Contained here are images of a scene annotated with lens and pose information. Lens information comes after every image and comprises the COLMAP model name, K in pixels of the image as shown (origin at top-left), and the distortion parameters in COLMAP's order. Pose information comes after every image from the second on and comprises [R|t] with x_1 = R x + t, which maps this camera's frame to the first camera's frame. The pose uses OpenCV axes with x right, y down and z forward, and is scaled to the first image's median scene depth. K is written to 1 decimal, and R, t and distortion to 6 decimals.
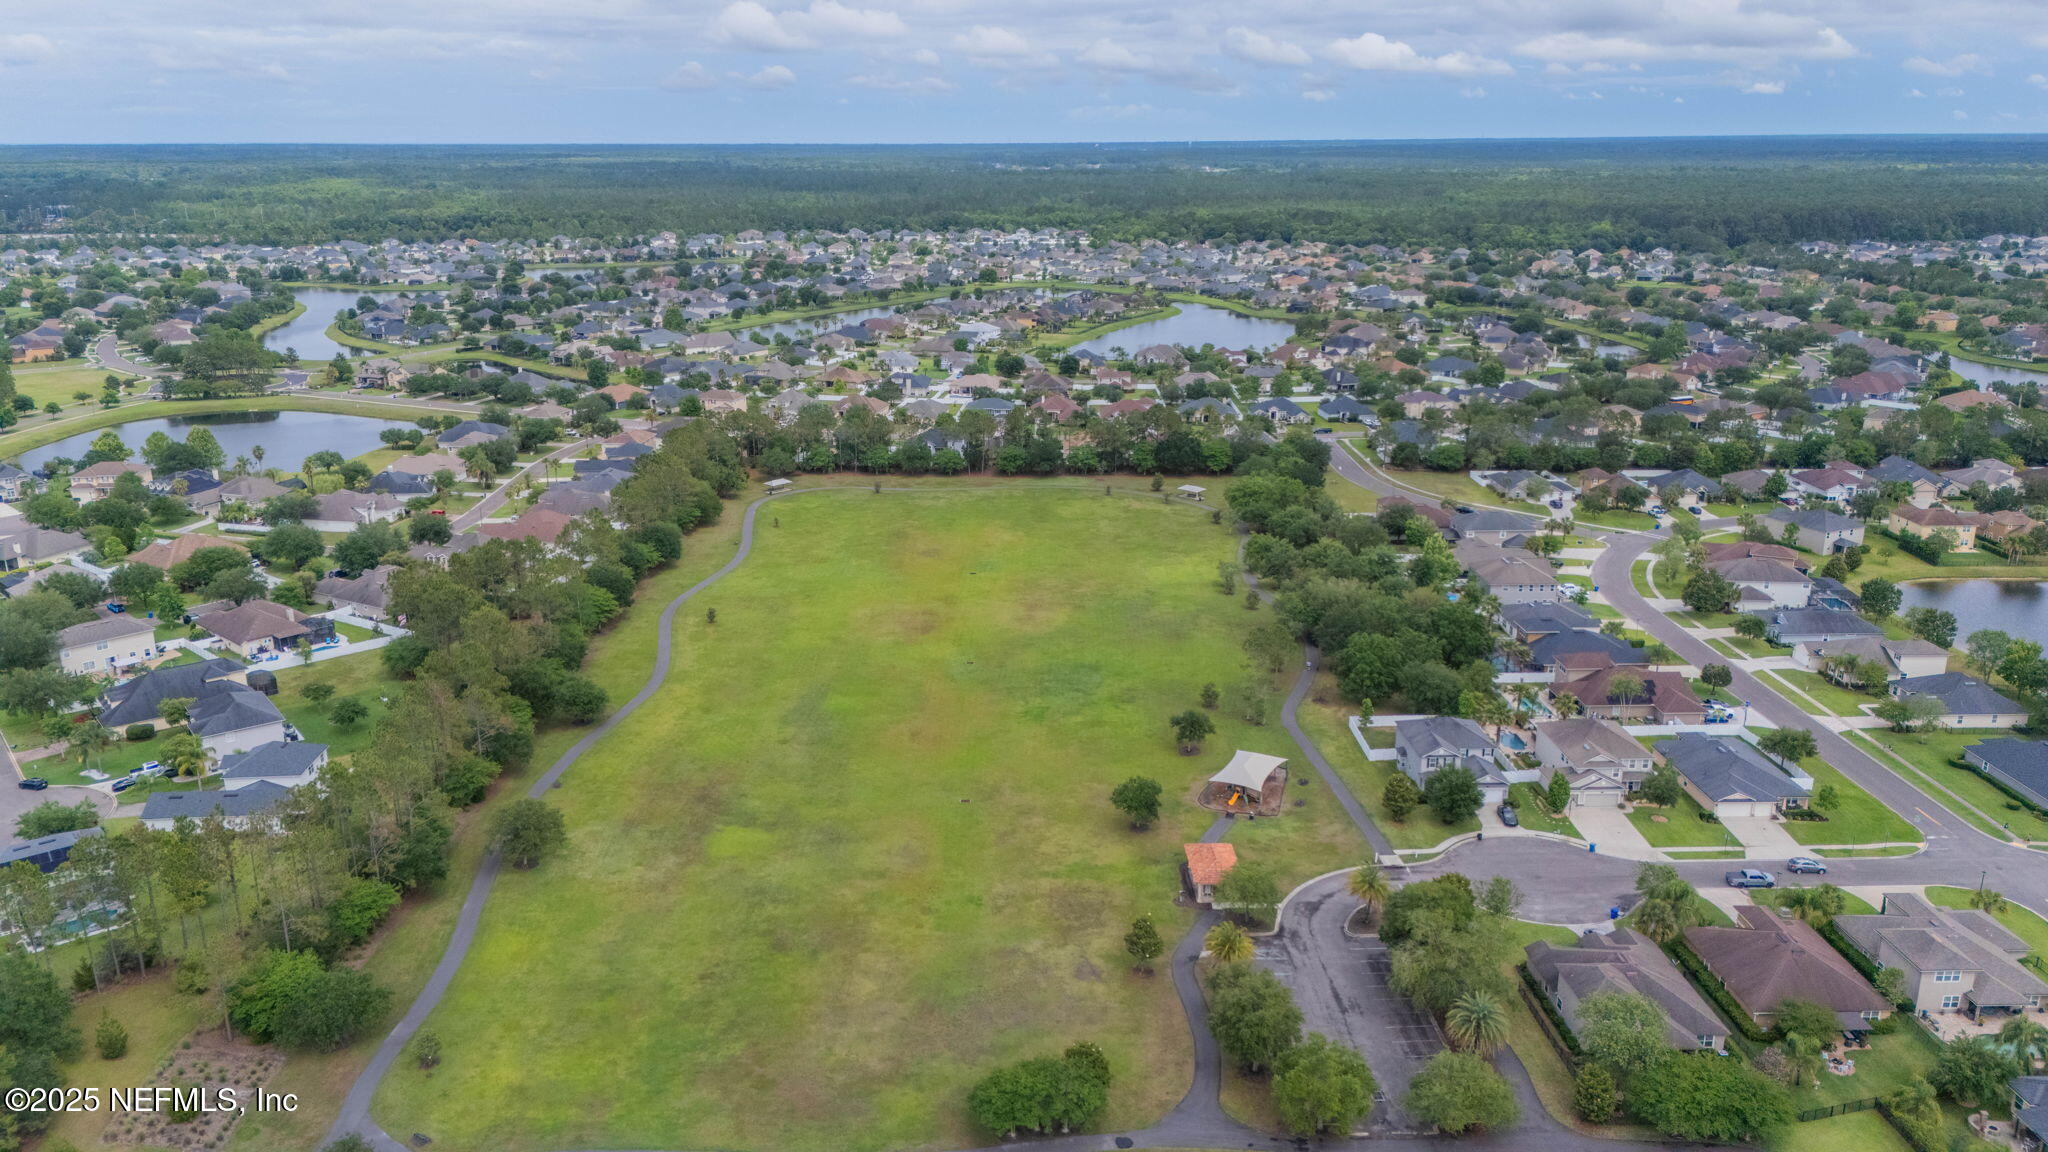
lens RADIAL K [[1471.4, 0, 1032.4], [0, 1471.4, 577.2], [0, 0, 1]] dist [0.035334, -0.004120]
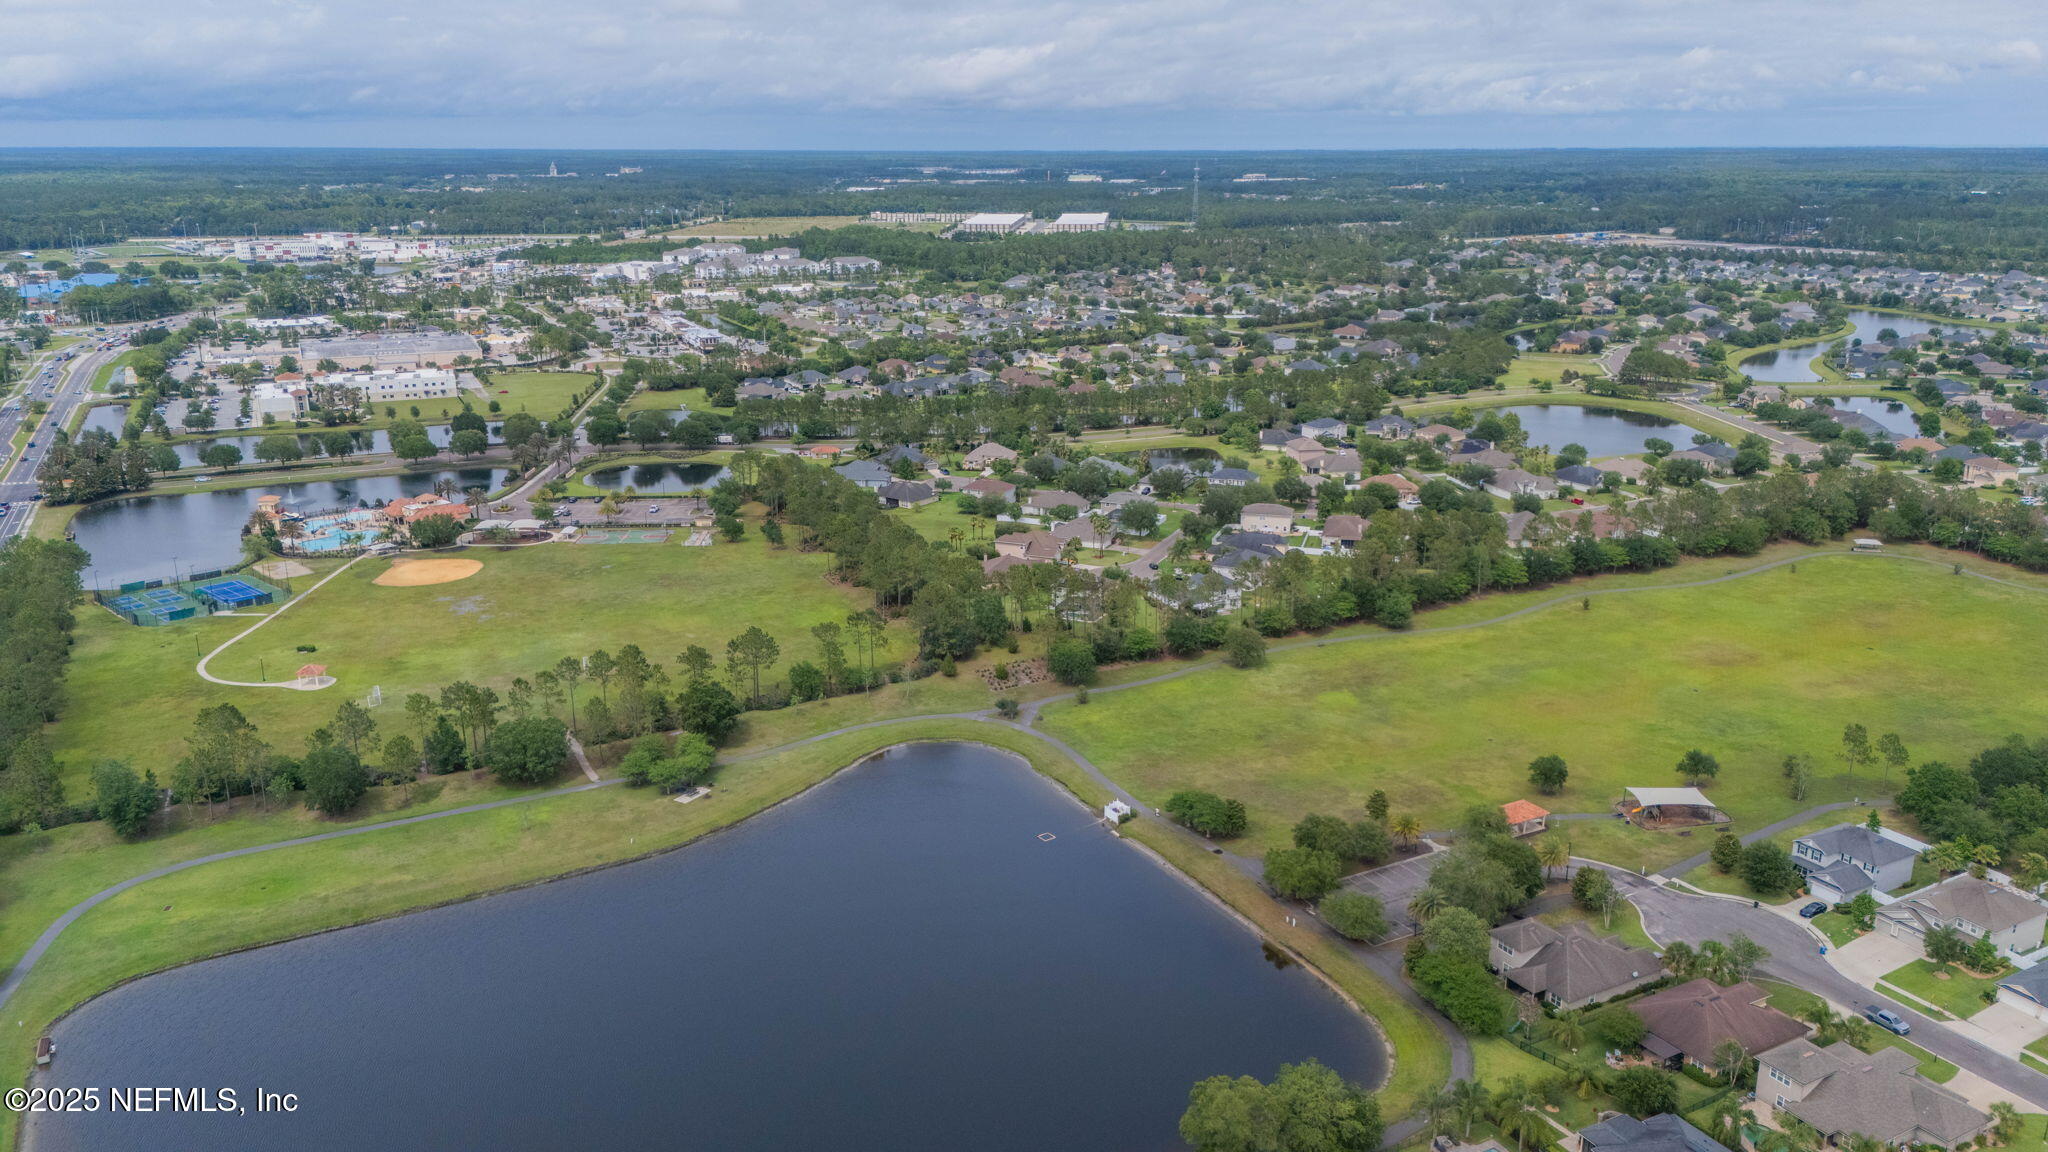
lens RADIAL K [[1448.3, 0, 1020.3], [0, 1448.3, 577.6], [0, 0, 1]] dist [0.096496, -0.133089]
pose [[0.446840, 0.251232, -0.858613, 0.313619], [-0.251362, 0.956353, 0.149017, -0.029786], [0.858575, 0.149236, 0.490487, -0.023305]]
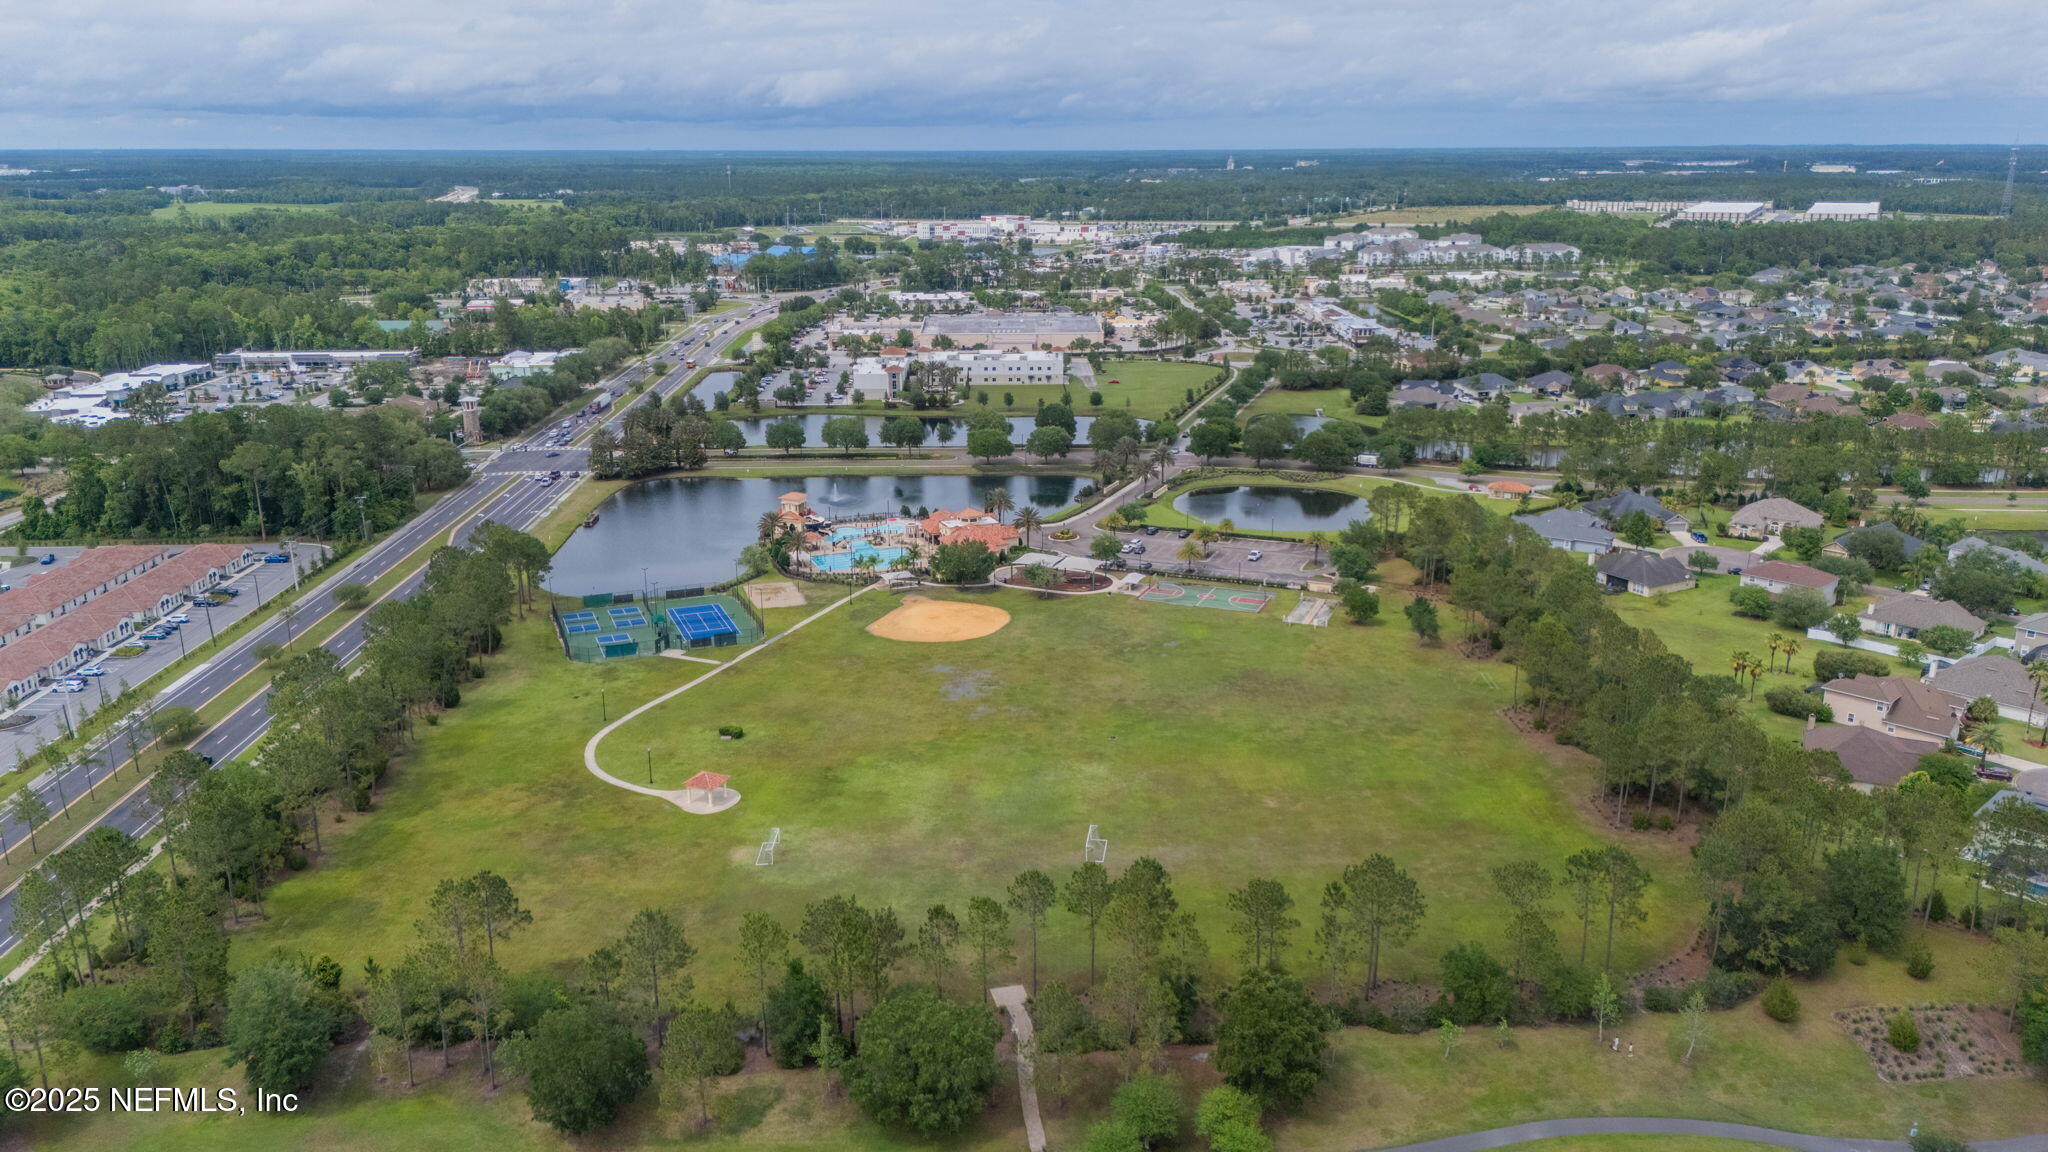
lens RADIAL K [[1468.1, 0, 1023.9], [0, 1468.1, 580.2], [0, 0, 1]] dist [0.113464, -0.158179]
pose [[0.029917, 0.279476, -0.959687, 0.084343], [-0.277750, 0.924629, 0.260608, -0.012564], [0.960187, 0.258757, 0.105286, 0.044533]]
